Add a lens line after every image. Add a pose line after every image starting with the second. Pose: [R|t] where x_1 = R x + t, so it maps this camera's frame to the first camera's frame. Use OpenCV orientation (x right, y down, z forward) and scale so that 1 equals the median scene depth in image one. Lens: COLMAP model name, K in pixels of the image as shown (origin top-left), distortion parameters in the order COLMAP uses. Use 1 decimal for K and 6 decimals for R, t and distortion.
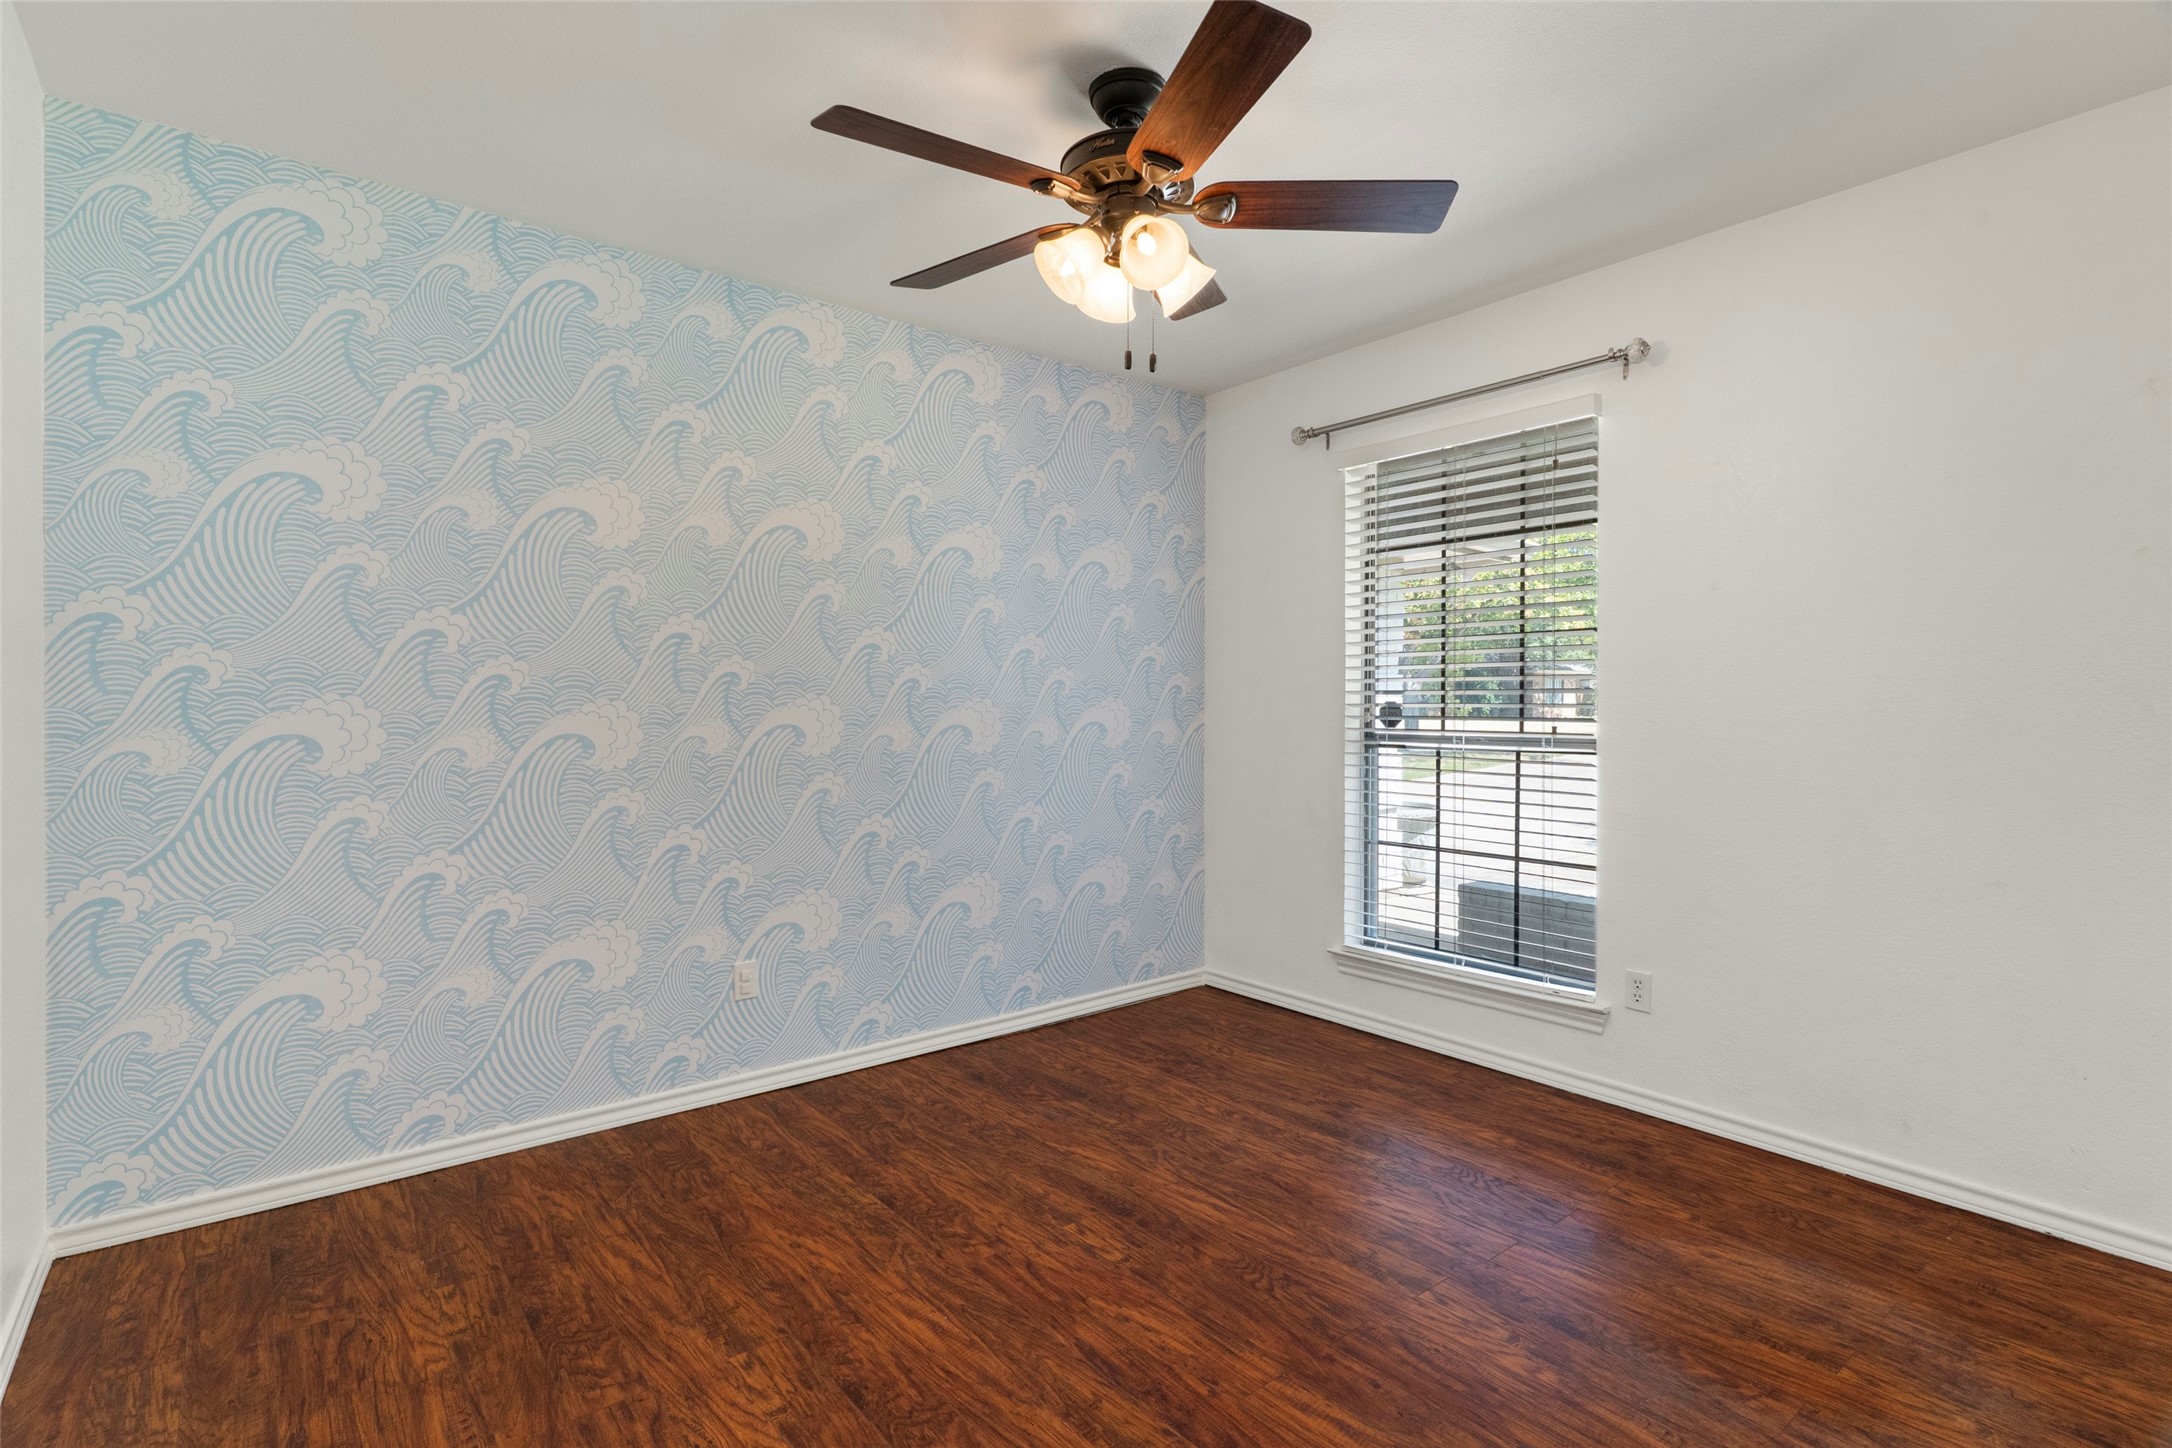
lens RADIAL K [[1037.2, 0, 1075.7], [0, 1037.2, 720.3], [0, 0, 1]] dist [0.003639, 0.000225]
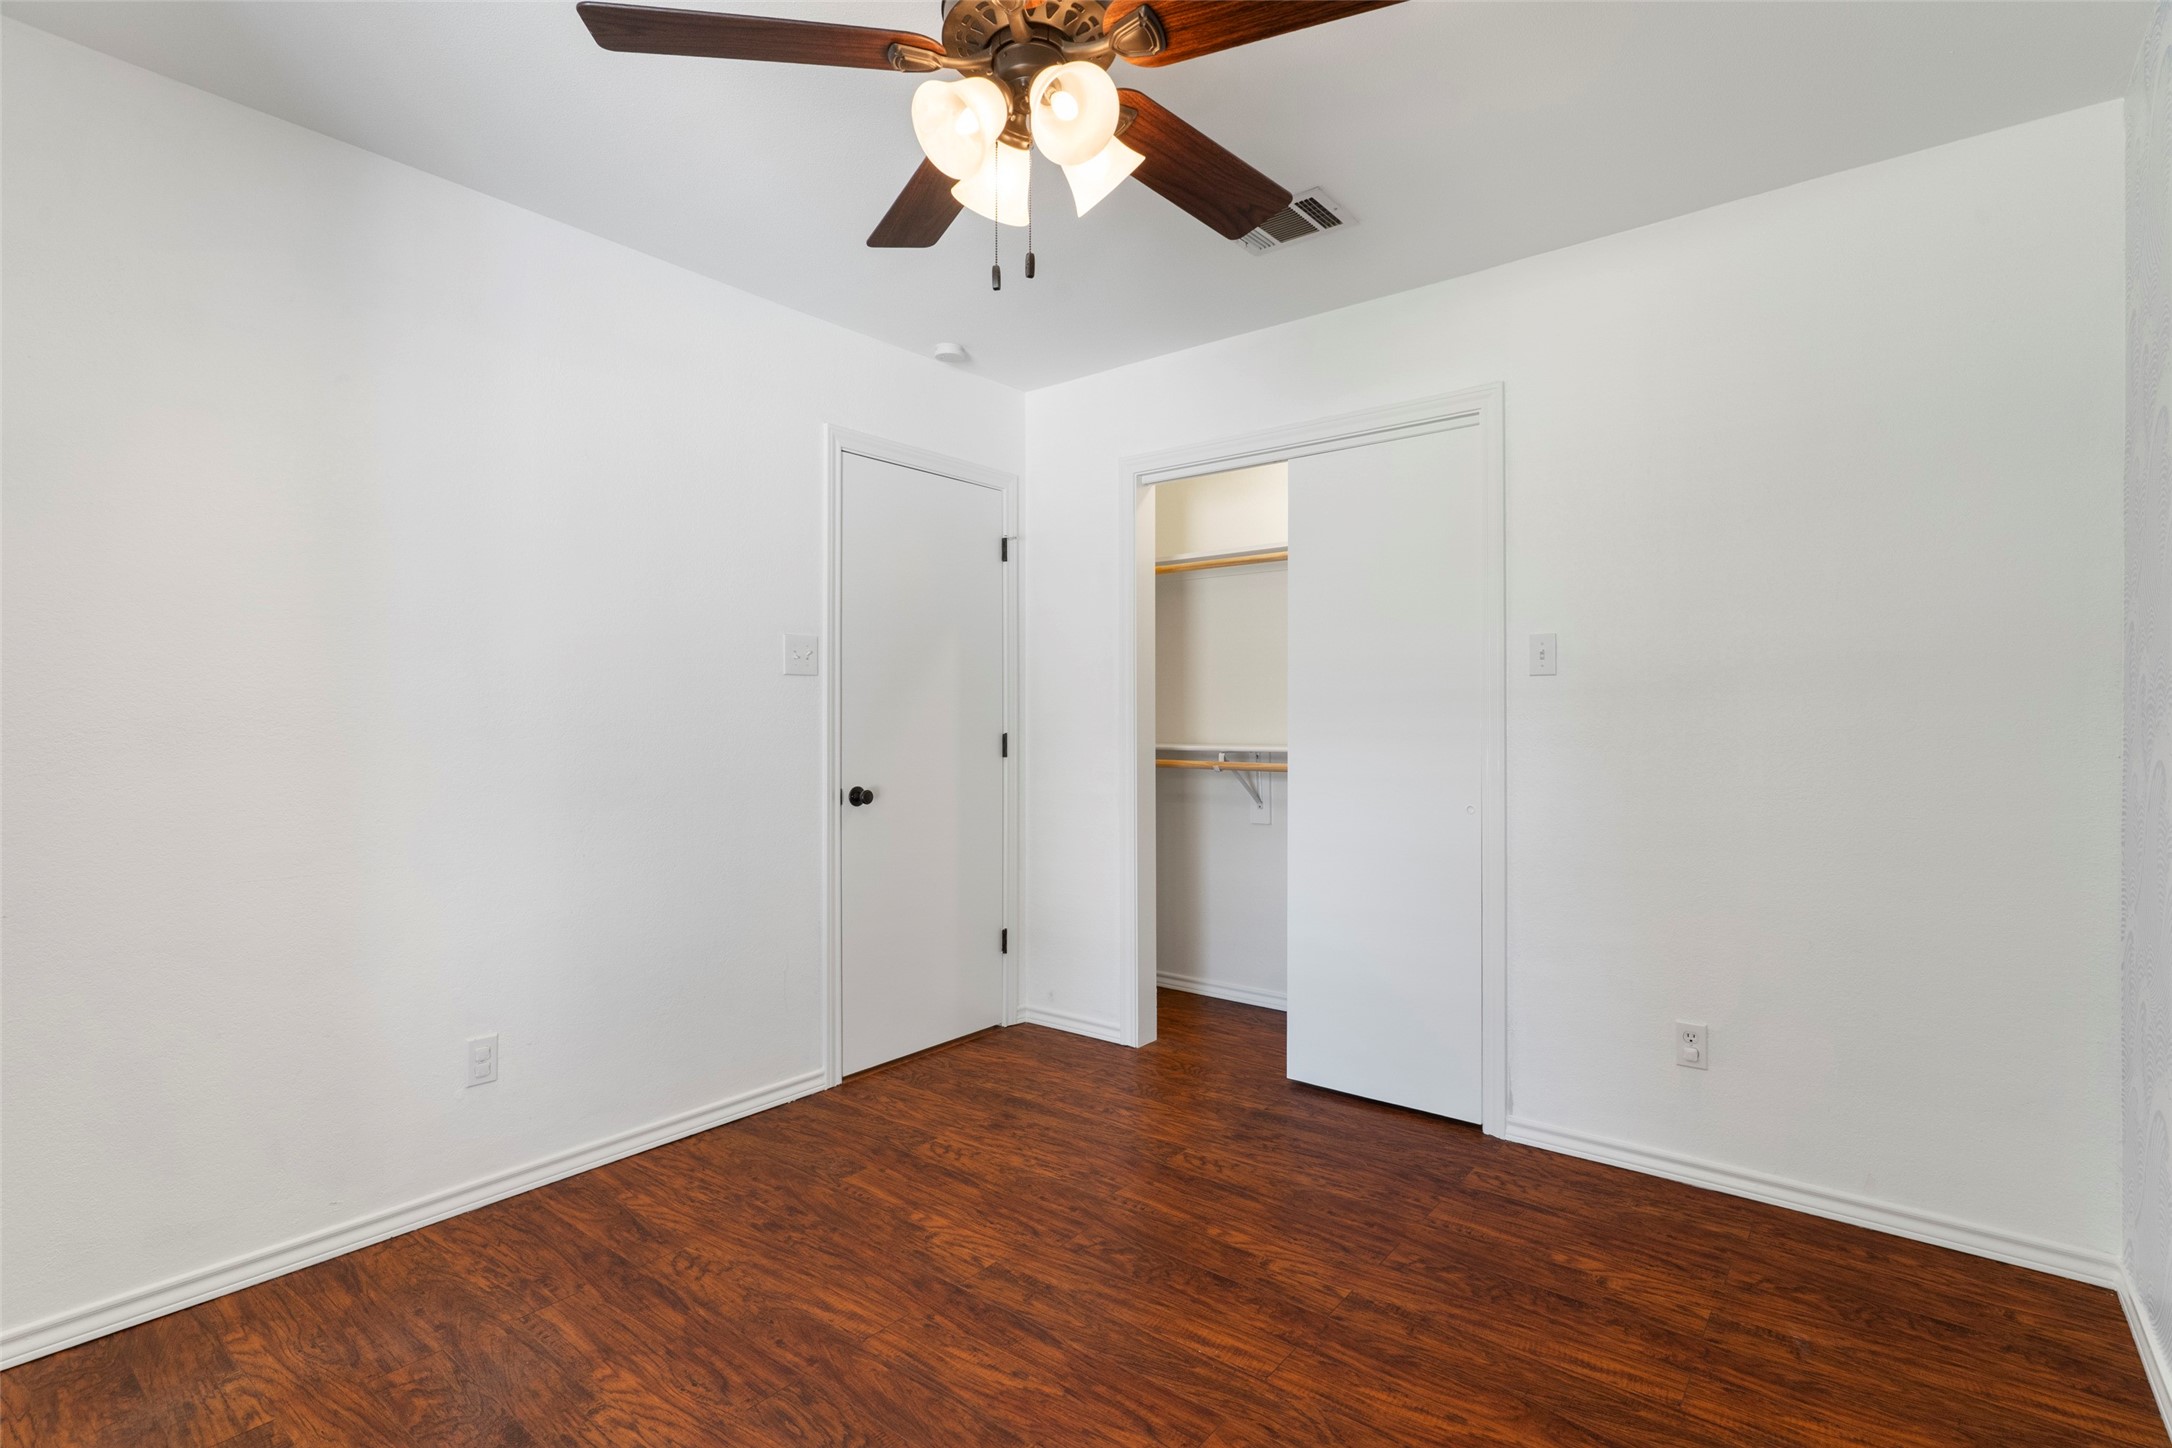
lens RADIAL K [[1037.2, 0, 1075.7], [0, 1037.2, 720.3], [0, 0, 1]] dist [0.003639, 0.000225]
pose [[-0.976533, -0.000608, -0.215369, 0.206834], [-0.002635, 0.999955, 0.009124, -0.025603], [0.215354, 0.009477, -0.976490, 2.002497]]
